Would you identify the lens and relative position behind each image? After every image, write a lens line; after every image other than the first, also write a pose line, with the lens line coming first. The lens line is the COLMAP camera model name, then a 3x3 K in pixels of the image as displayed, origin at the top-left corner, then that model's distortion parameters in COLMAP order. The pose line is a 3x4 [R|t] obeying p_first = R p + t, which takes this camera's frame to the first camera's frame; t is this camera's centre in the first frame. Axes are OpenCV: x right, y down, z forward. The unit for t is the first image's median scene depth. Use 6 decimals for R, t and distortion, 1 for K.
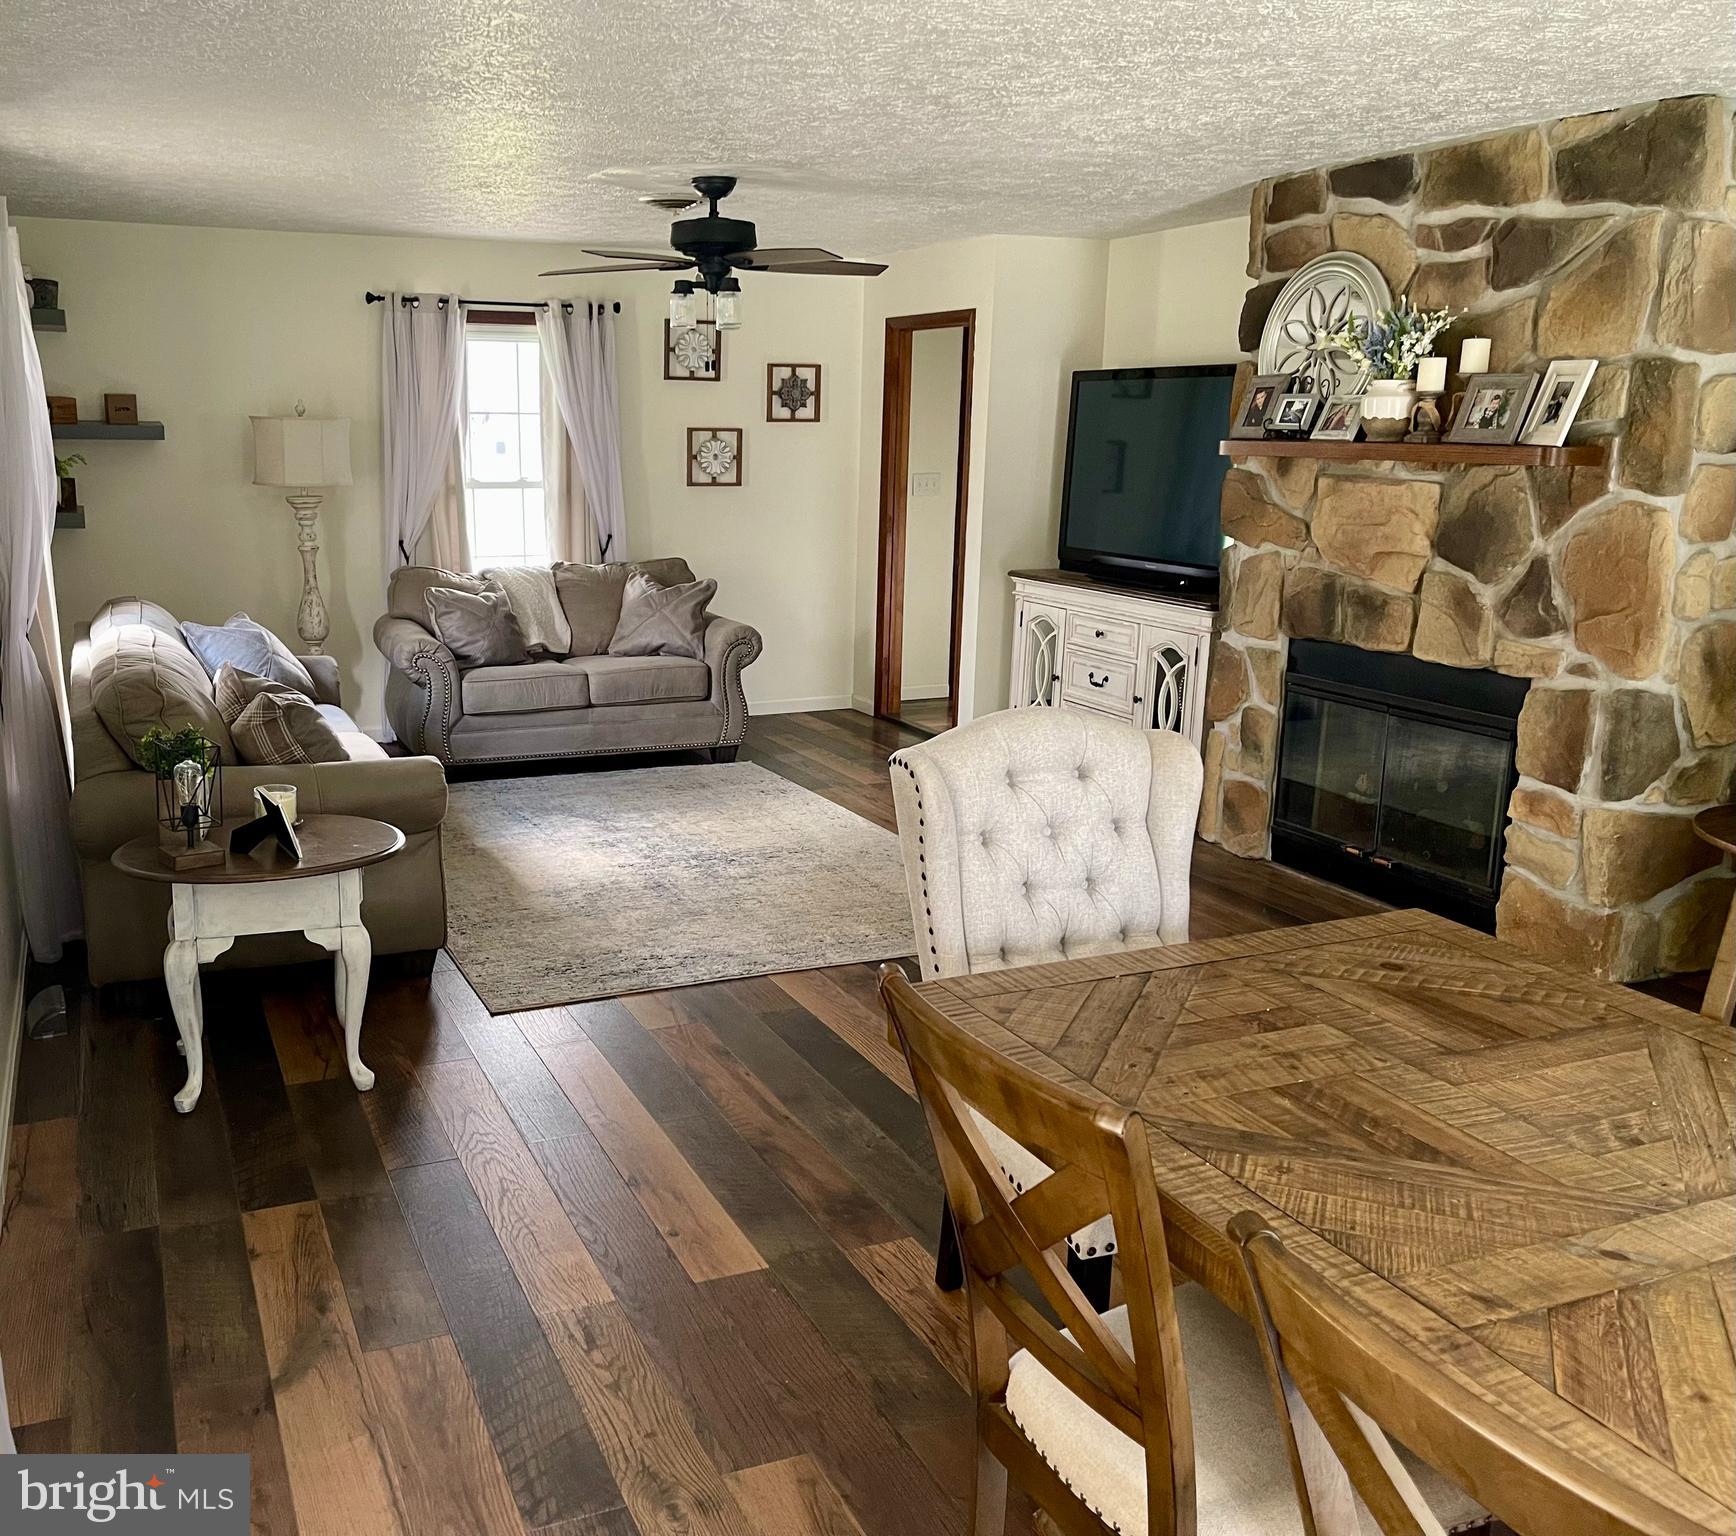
lens RADIAL K [[1551.5, 0, 721.0], [0, 1551.5, 770.8], [0, 0, 1]] dist [0.073603, -0.091687]
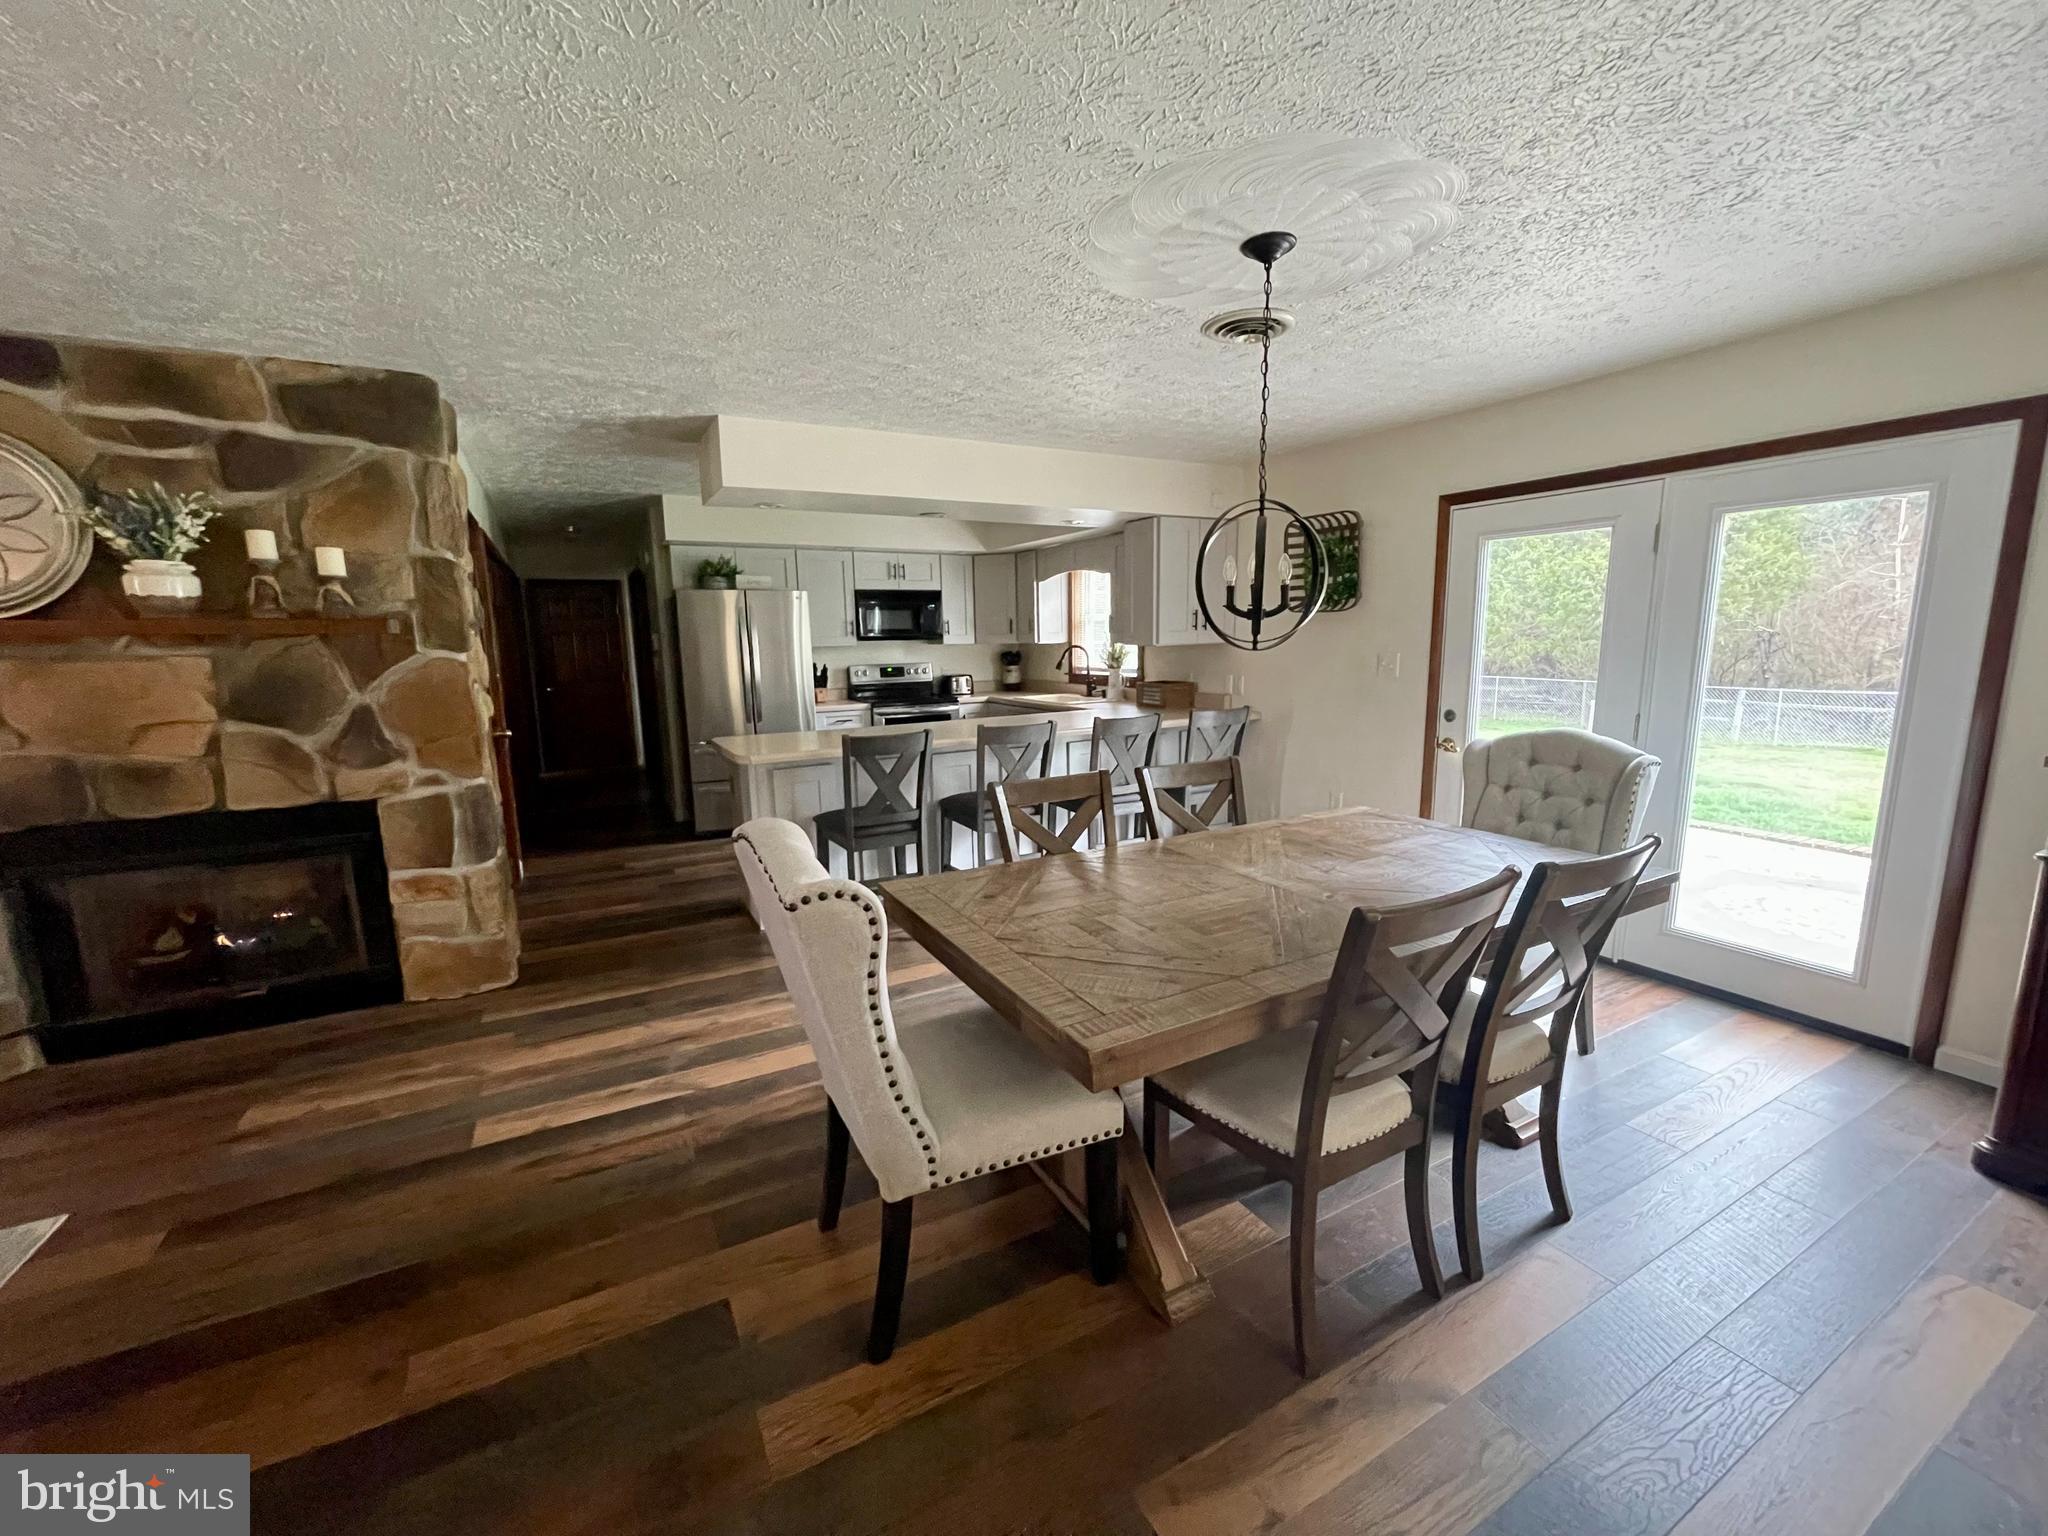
lens RADIAL K [[825.4, 0, 1021.7], [0, 825.4, 775.2], [0, 0, 1]] dist [-0.002330, -0.000103]
pose [[-0.119496, -0.169186, 0.978313, -0.180506], [0.236062, 0.952274, 0.193517, -0.070353], [-0.964363, 0.254067, -0.073854, 0.449004]]
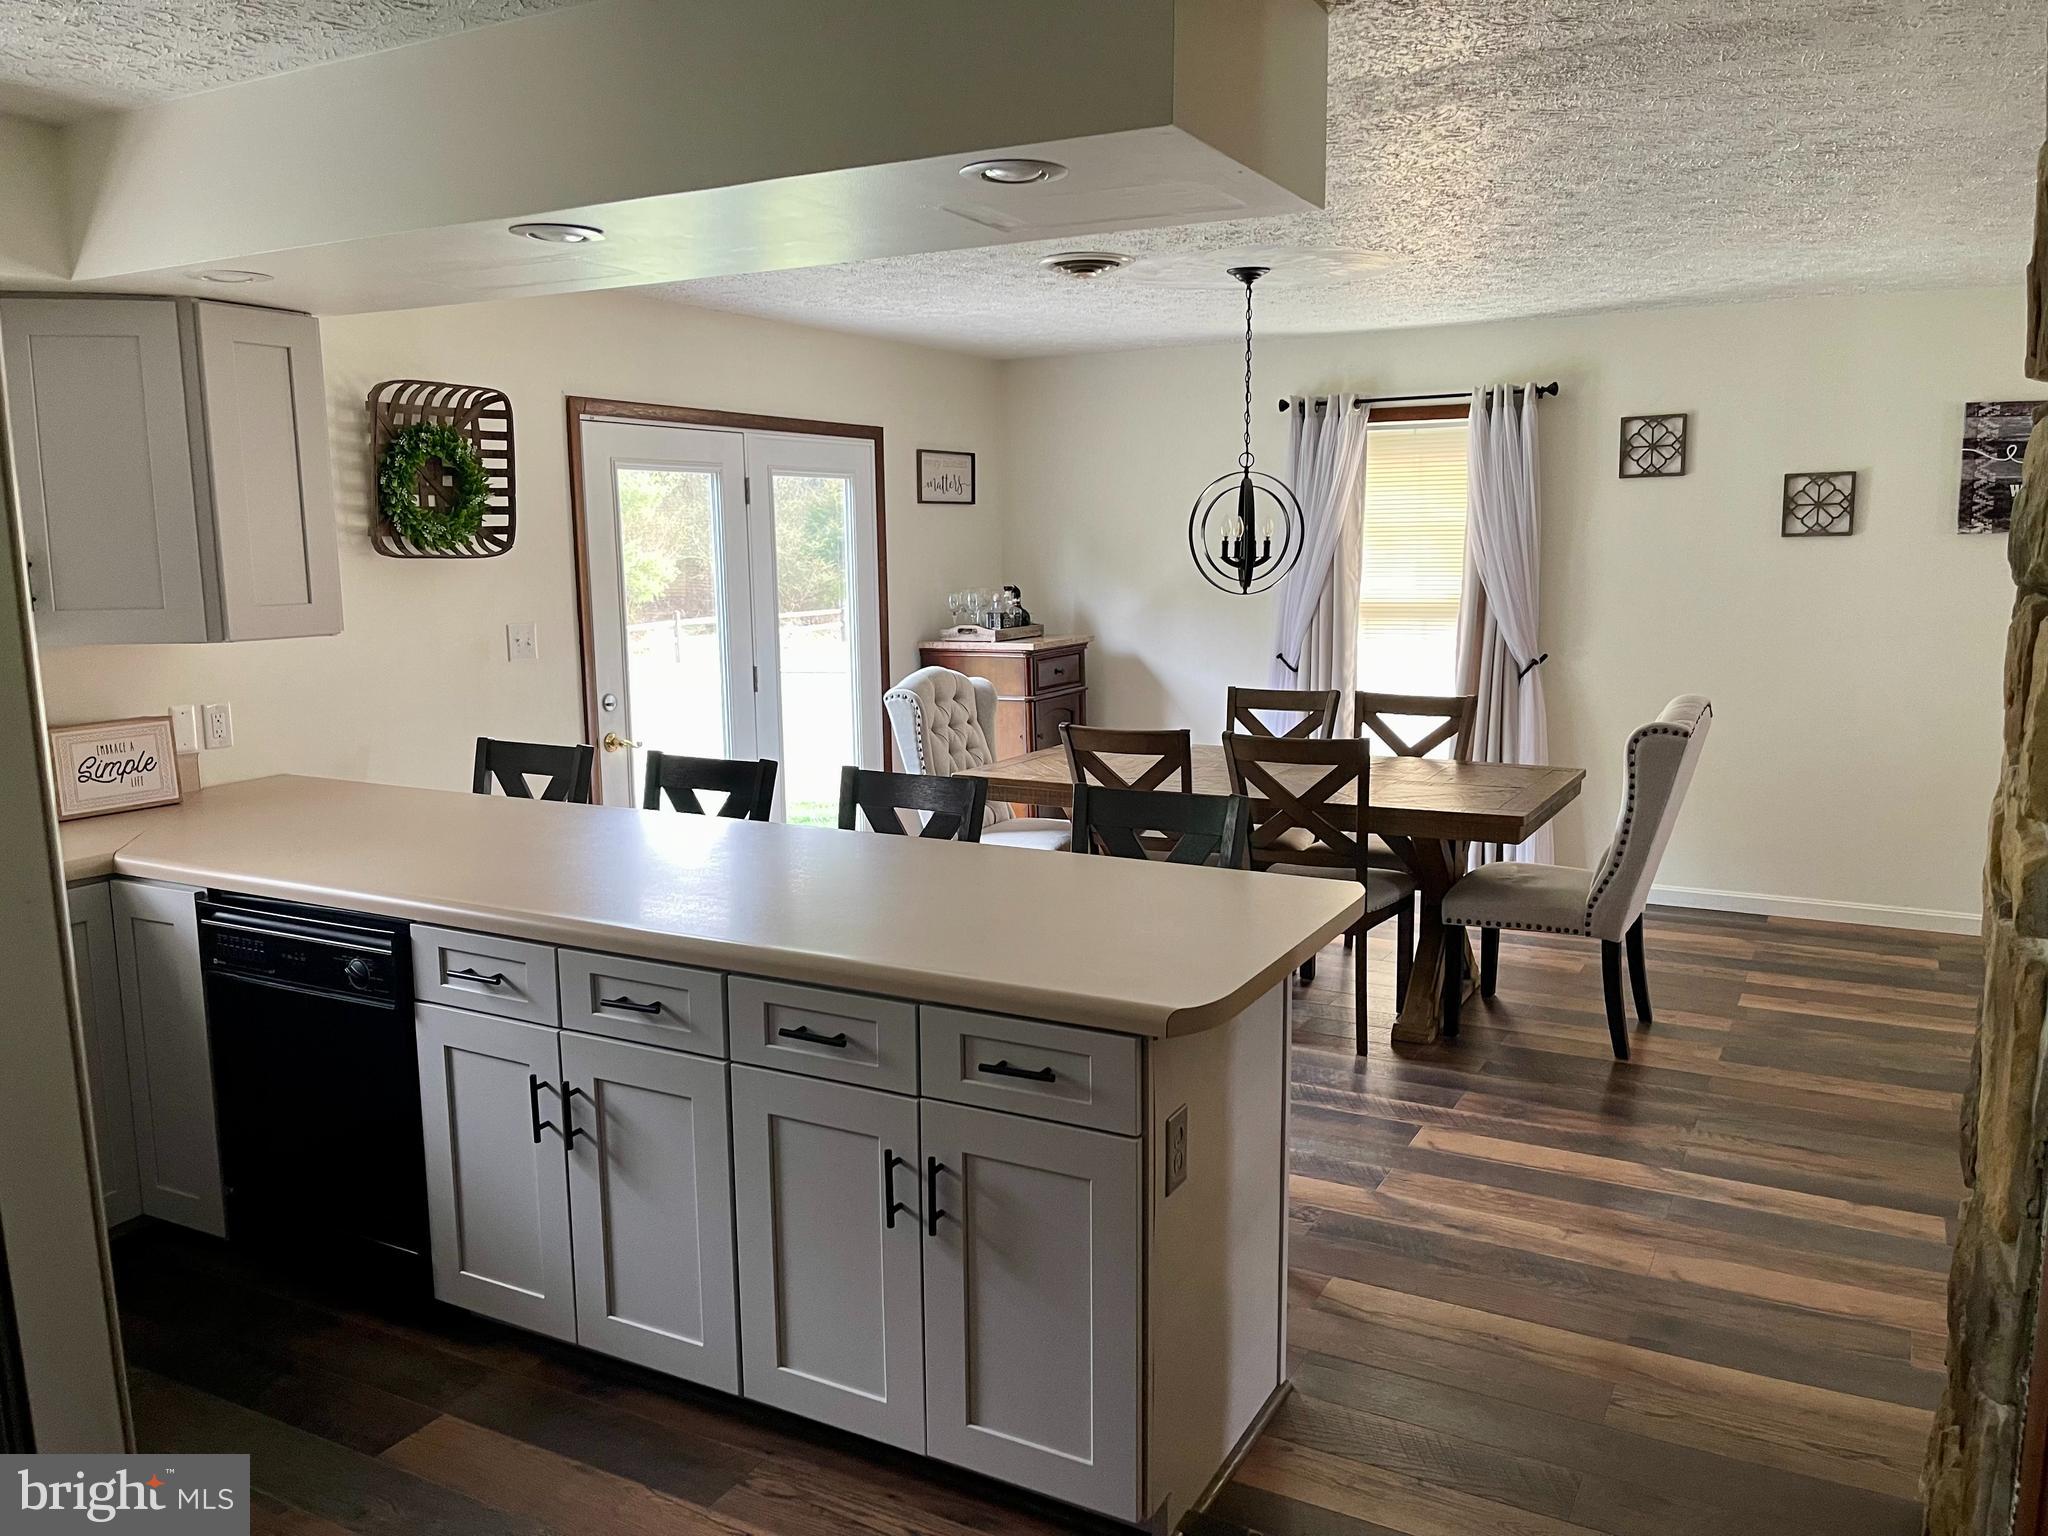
lens RADIAL K [[1552.2, 0, 1019.2], [0, 1552.2, 780.4], [0, 0, 1]] dist [0.070149, -0.089191]
pose [[-0.772424, 0.102727, -0.626744, 0.935745], [-0.134032, 0.938240, 0.318969, -0.199020], [0.620803, 0.330384, -0.710951, 0.911936]]
